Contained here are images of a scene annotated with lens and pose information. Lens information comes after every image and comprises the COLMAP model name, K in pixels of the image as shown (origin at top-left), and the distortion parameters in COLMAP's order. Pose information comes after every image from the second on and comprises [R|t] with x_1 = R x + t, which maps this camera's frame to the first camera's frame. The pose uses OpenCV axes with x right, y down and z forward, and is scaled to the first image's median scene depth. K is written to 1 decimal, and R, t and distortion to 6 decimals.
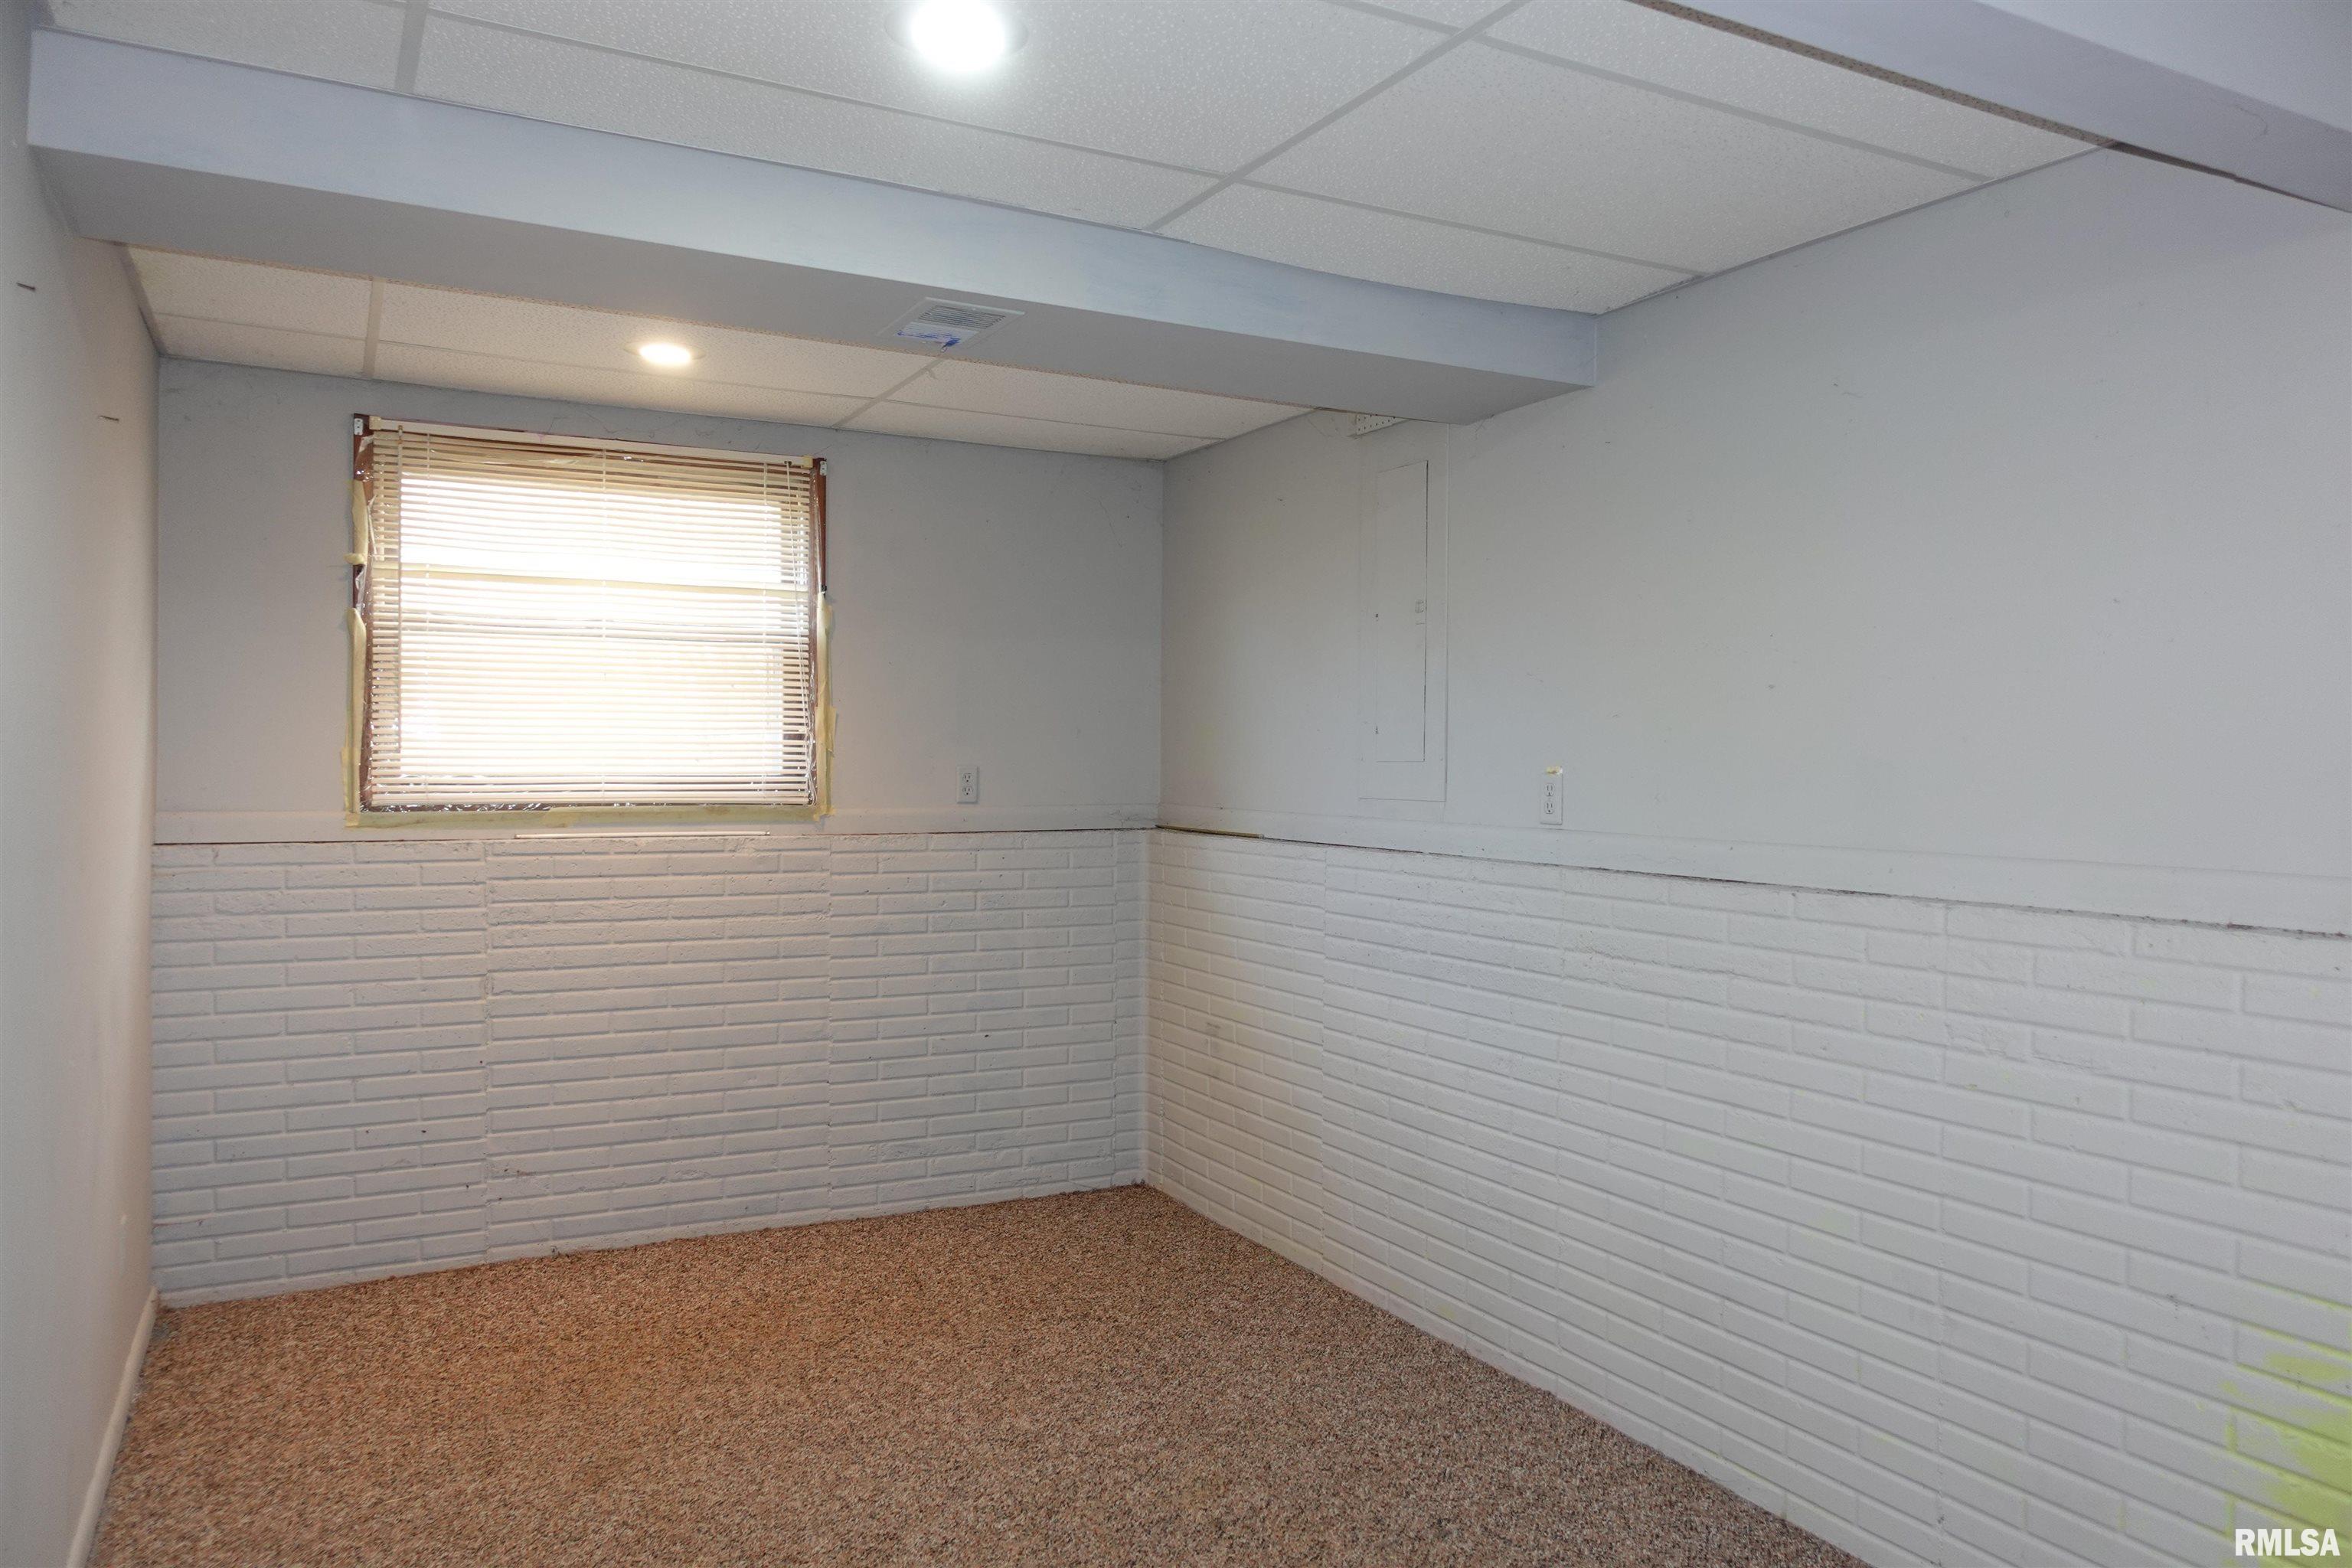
lens RADIAL K [[1626.5, 0, 1172.4], [0, 1626.5, 776.9], [0, 0, 1]] dist [-0.006174, 0.001924]
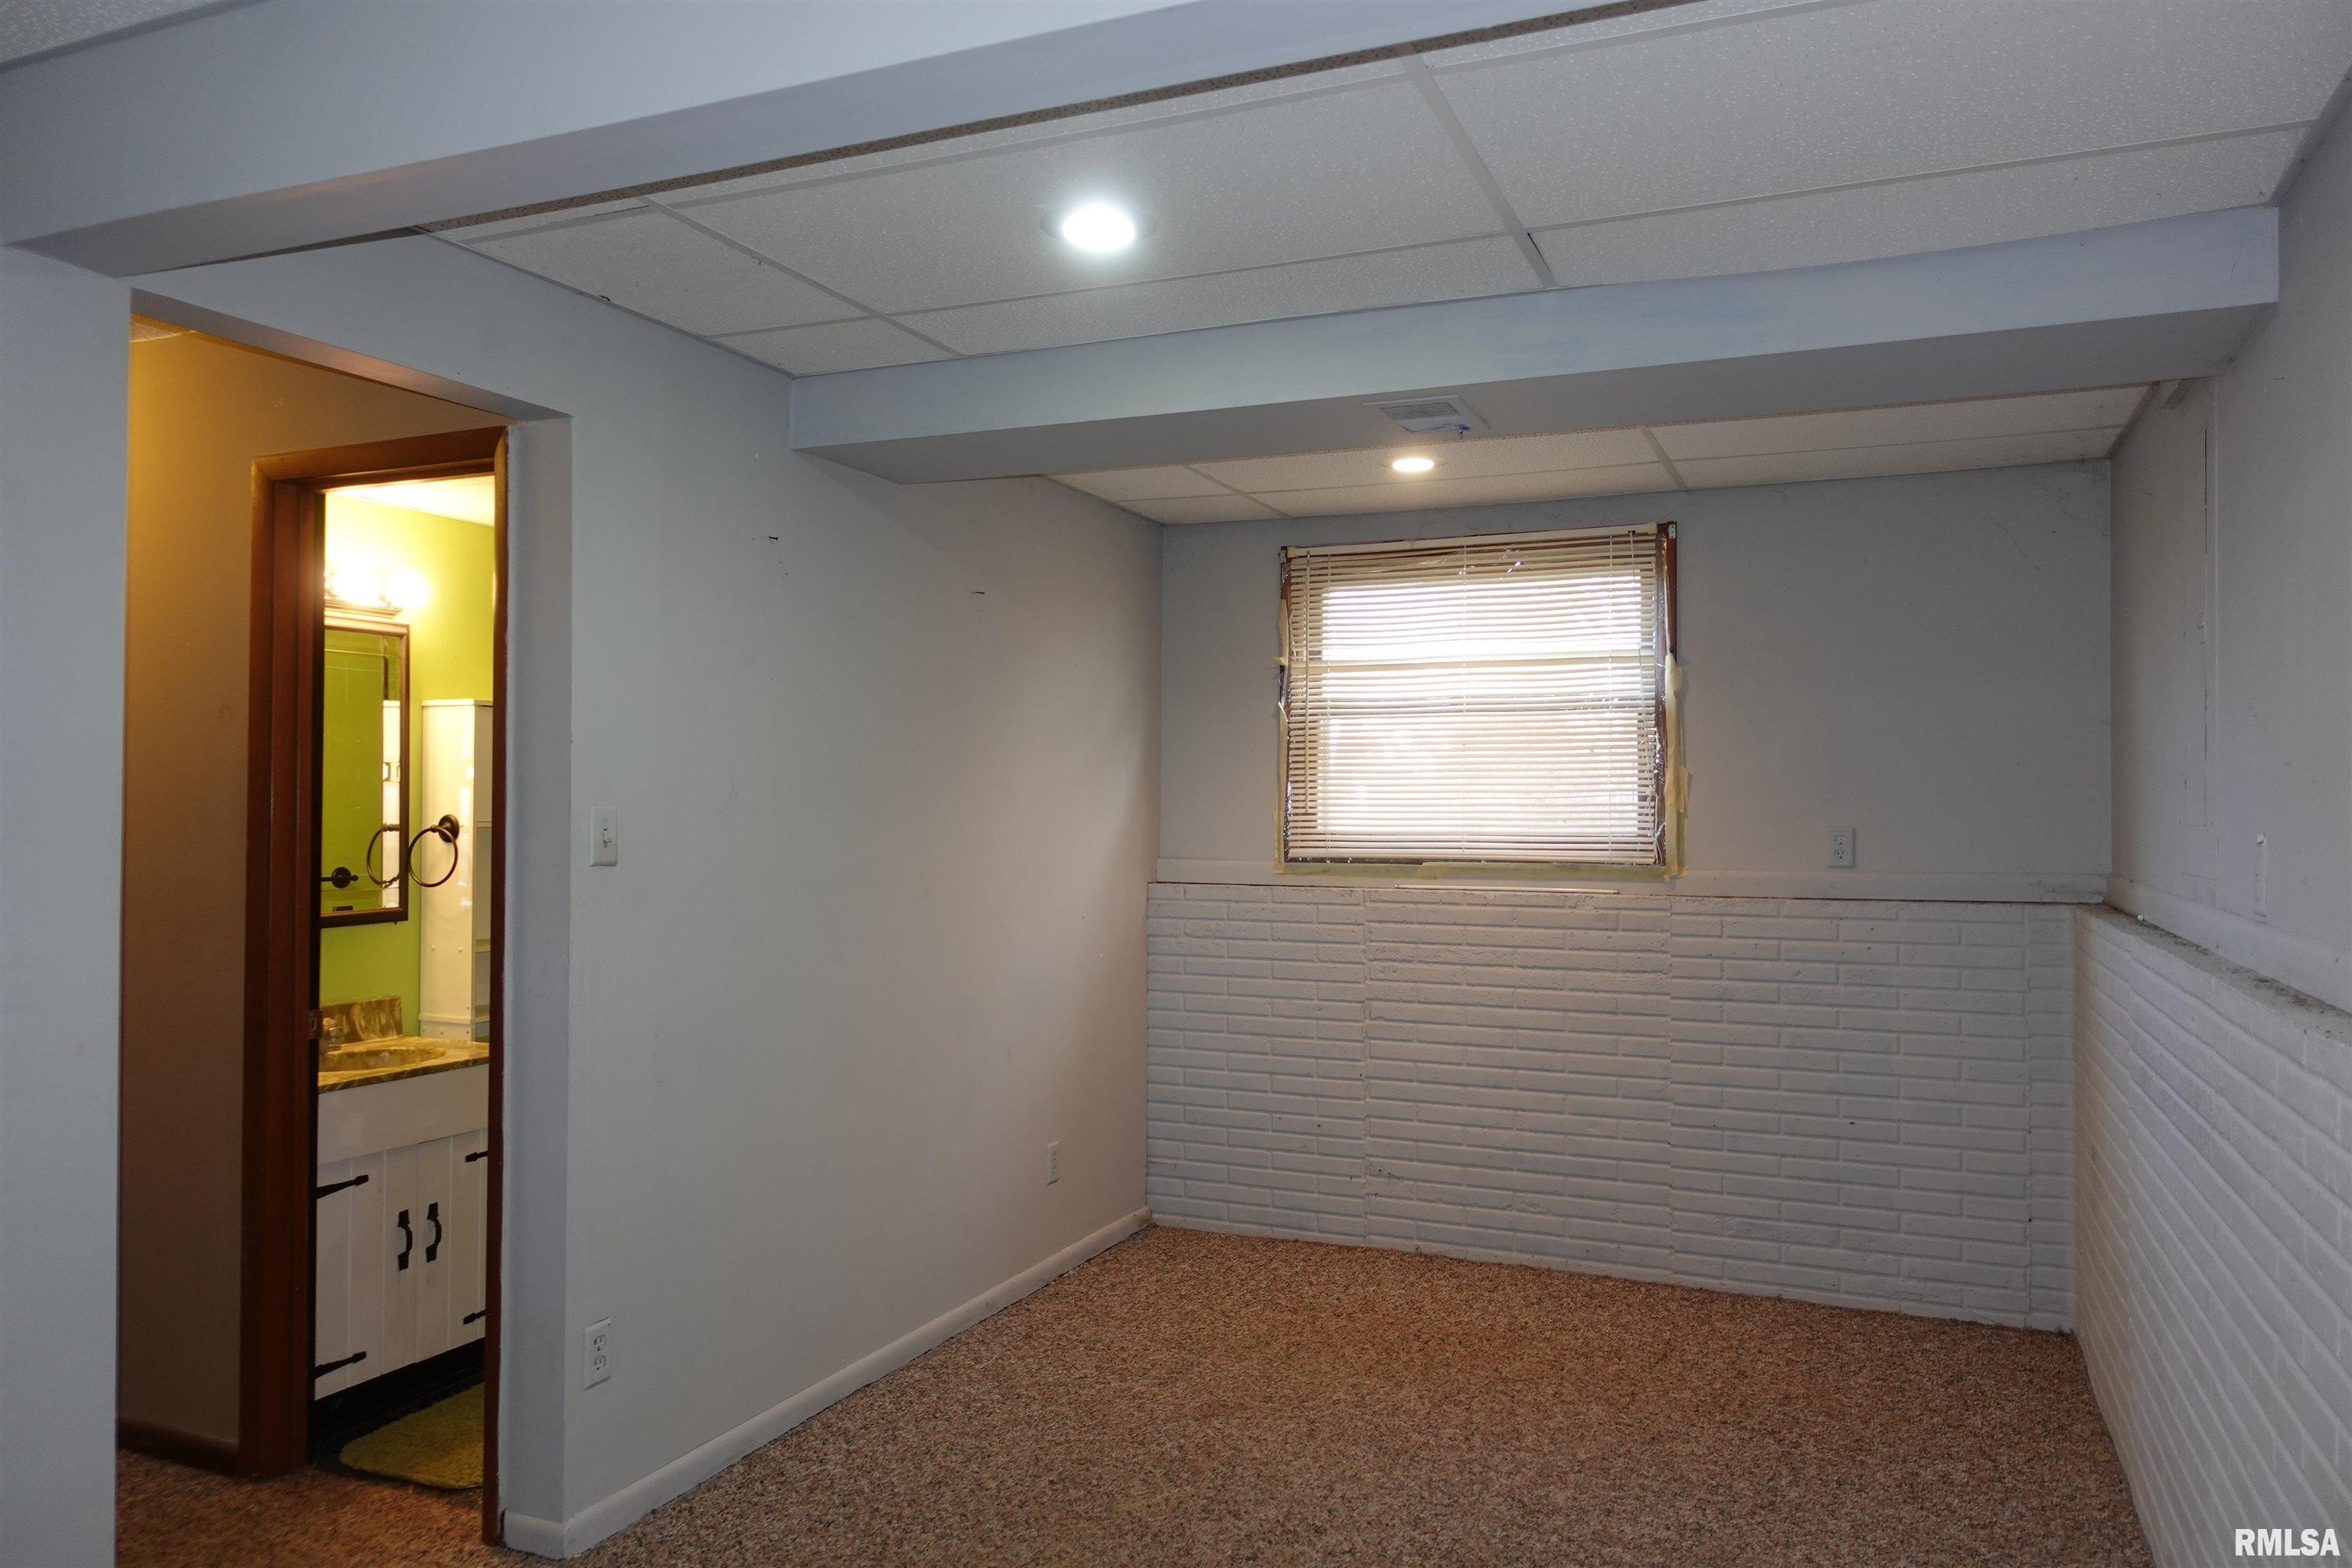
lens RADIAL K [[1626.5, 0, 1172.4], [0, 1626.5, 776.9], [0, 0, 1]] dist [-0.006174, 0.001924]
pose [[0.612938, -0.019172, -0.789898, 0.425559], [-0.006374, 0.999553, -0.029207, -0.006843], [0.790105, 0.022937, 0.612542, 0.153436]]
